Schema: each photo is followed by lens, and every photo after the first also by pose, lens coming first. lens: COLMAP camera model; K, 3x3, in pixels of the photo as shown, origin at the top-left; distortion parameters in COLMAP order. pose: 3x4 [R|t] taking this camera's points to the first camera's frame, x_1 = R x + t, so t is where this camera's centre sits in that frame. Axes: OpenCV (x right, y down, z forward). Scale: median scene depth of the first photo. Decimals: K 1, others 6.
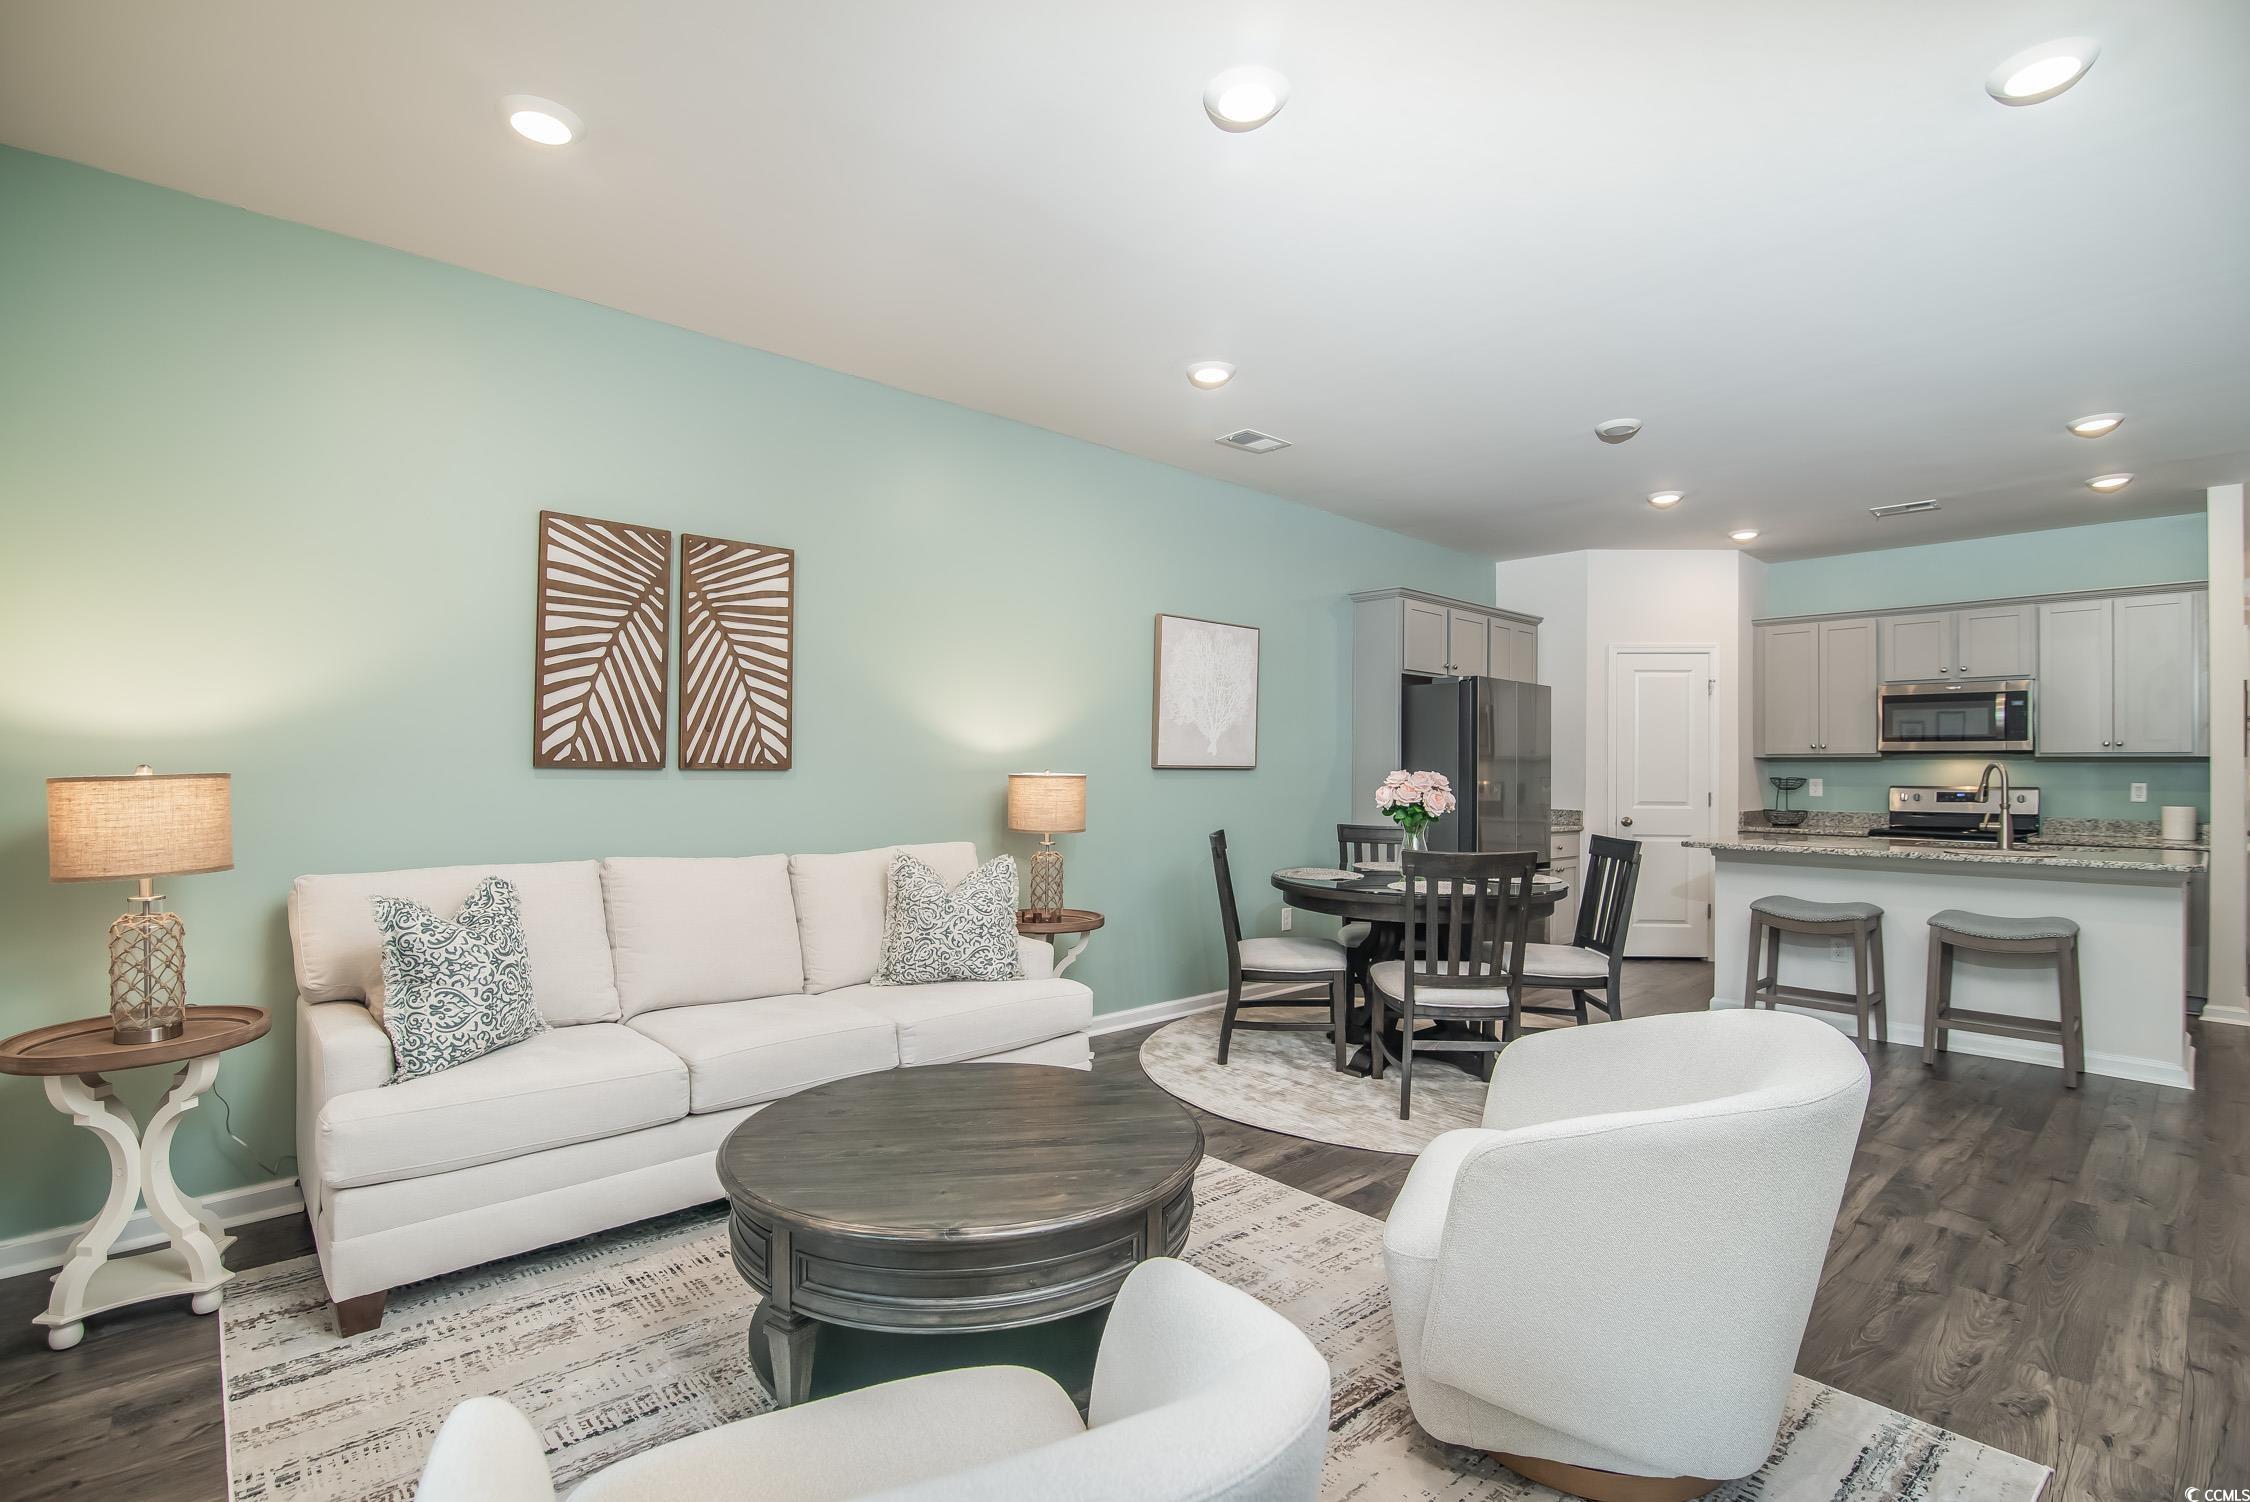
lens RADIAL K [[1042.2, 0, 1135.0], [0, 1042.2, 755.6], [0, 0, 1]] dist [-0.019784, 0.001696]
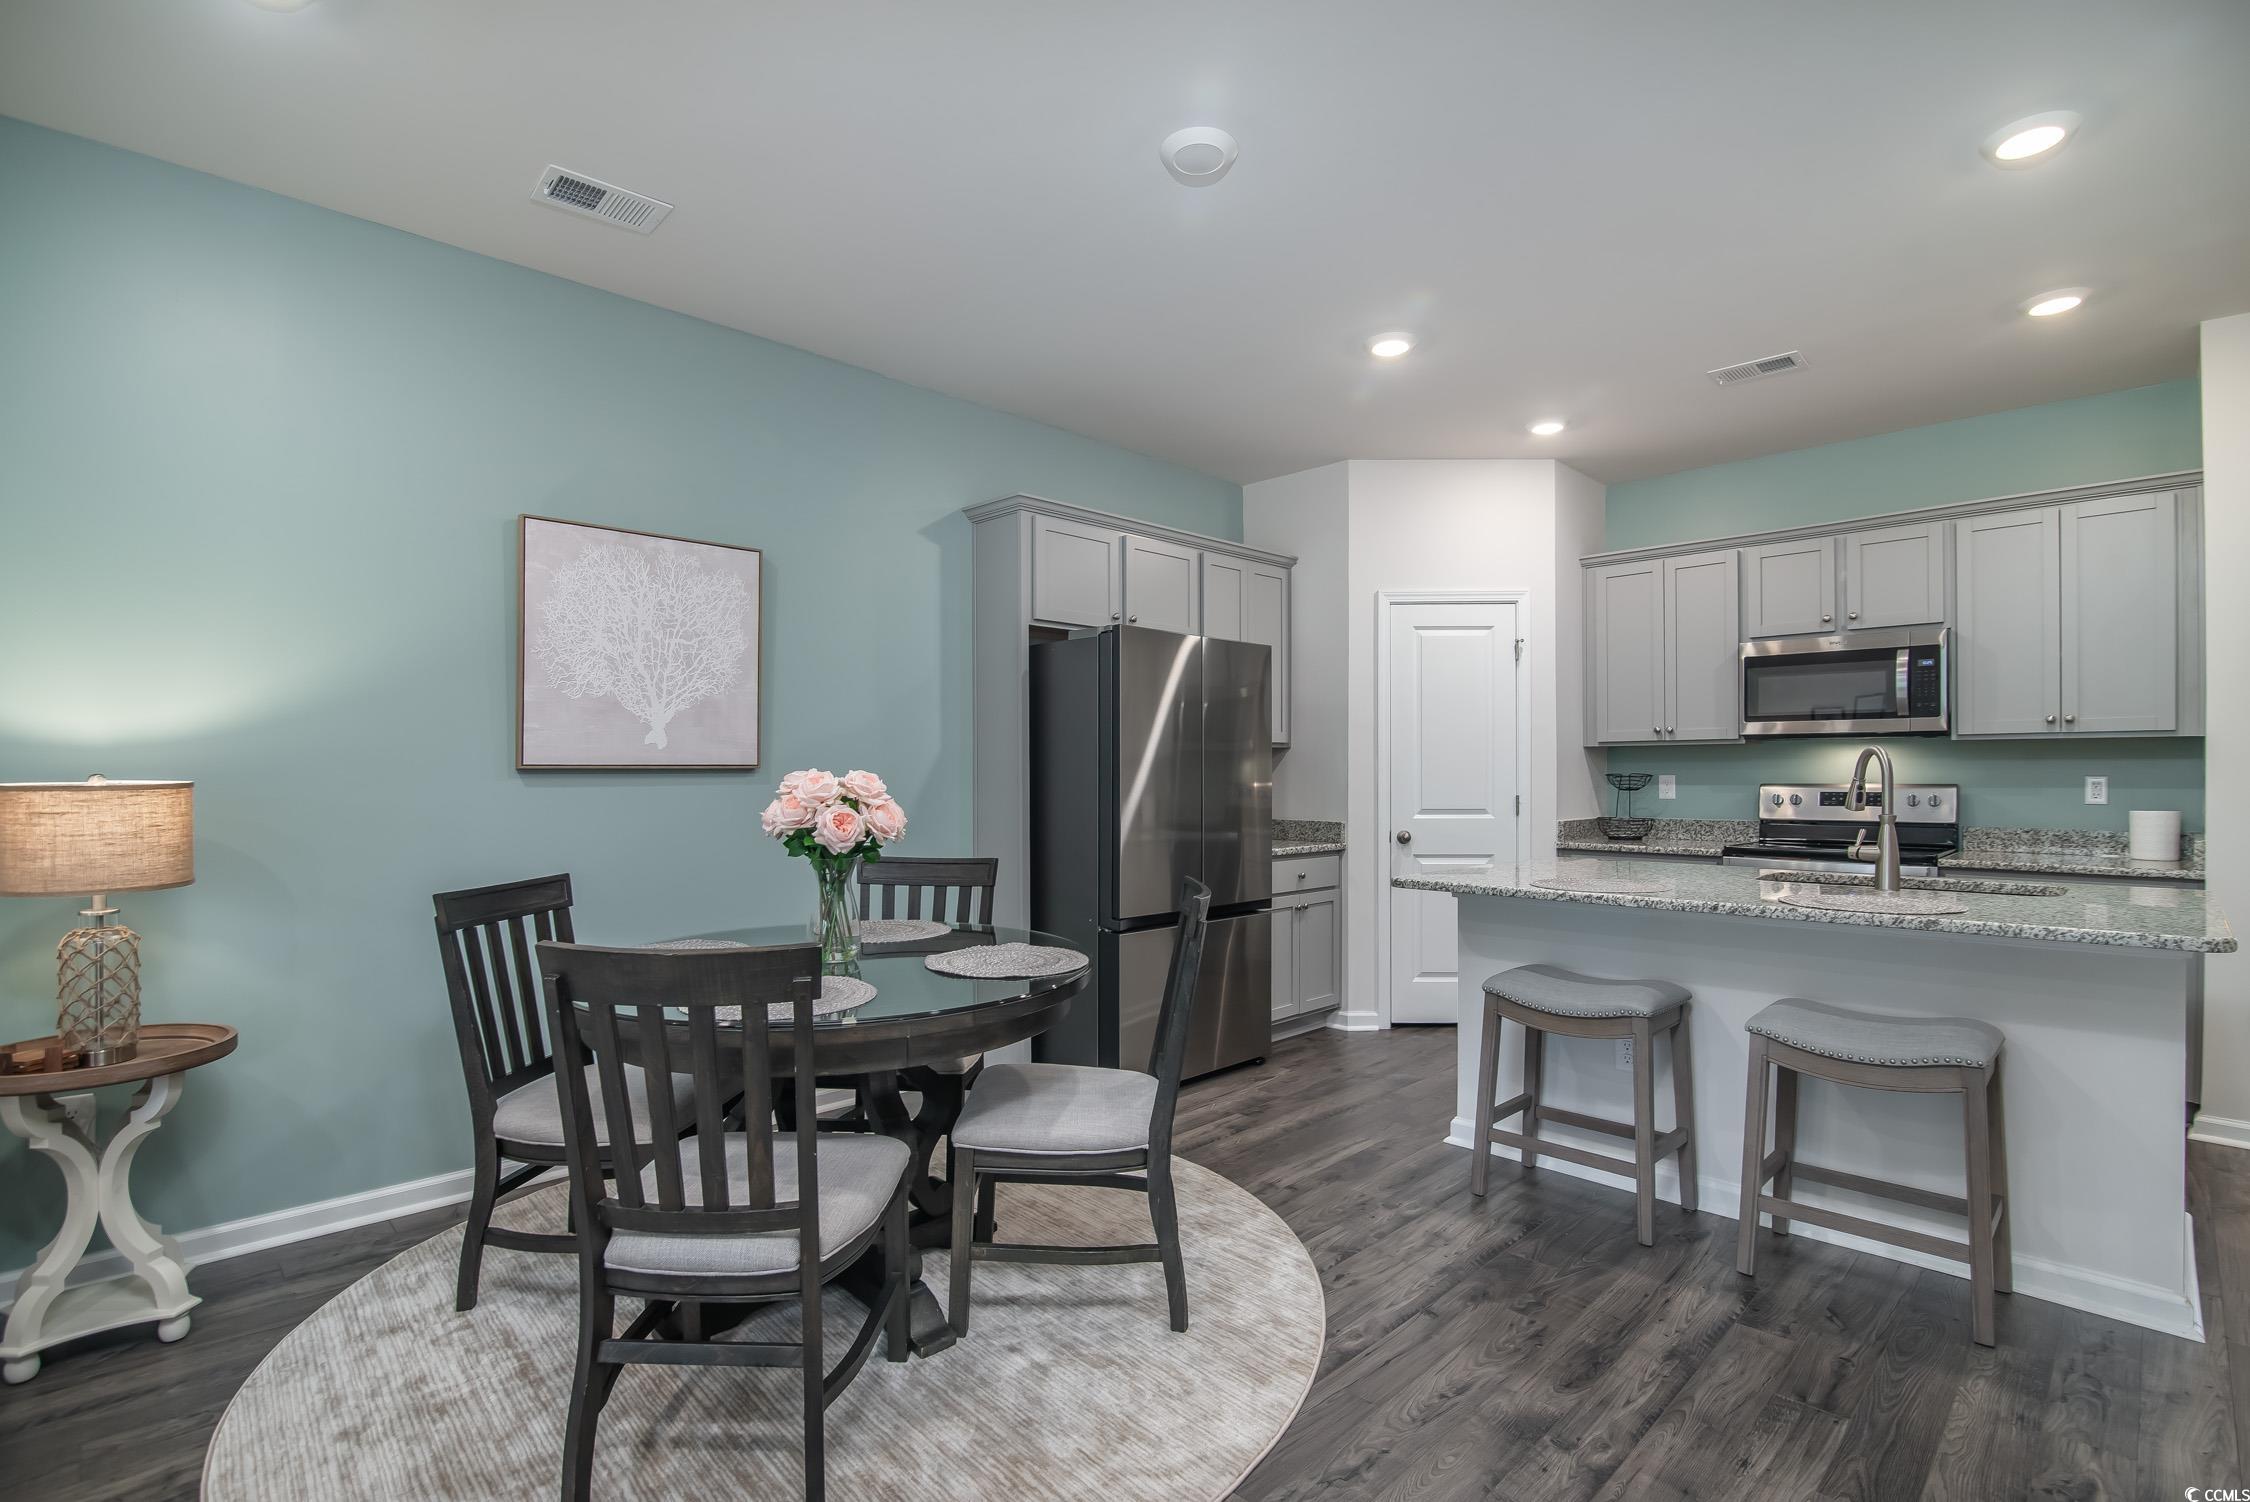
lens RADIAL K [[1042.2, 0, 1136.6], [0, 1042.2, 771.7], [0, 0, 1]] dist [-0.019784, 0.001696]
pose [[0.999430, -0.009935, 0.032277, 0.352927], [0.009448, 0.999840, 0.015212, 0.007324], [-0.032422, -0.014898, 0.999363, 0.374545]]
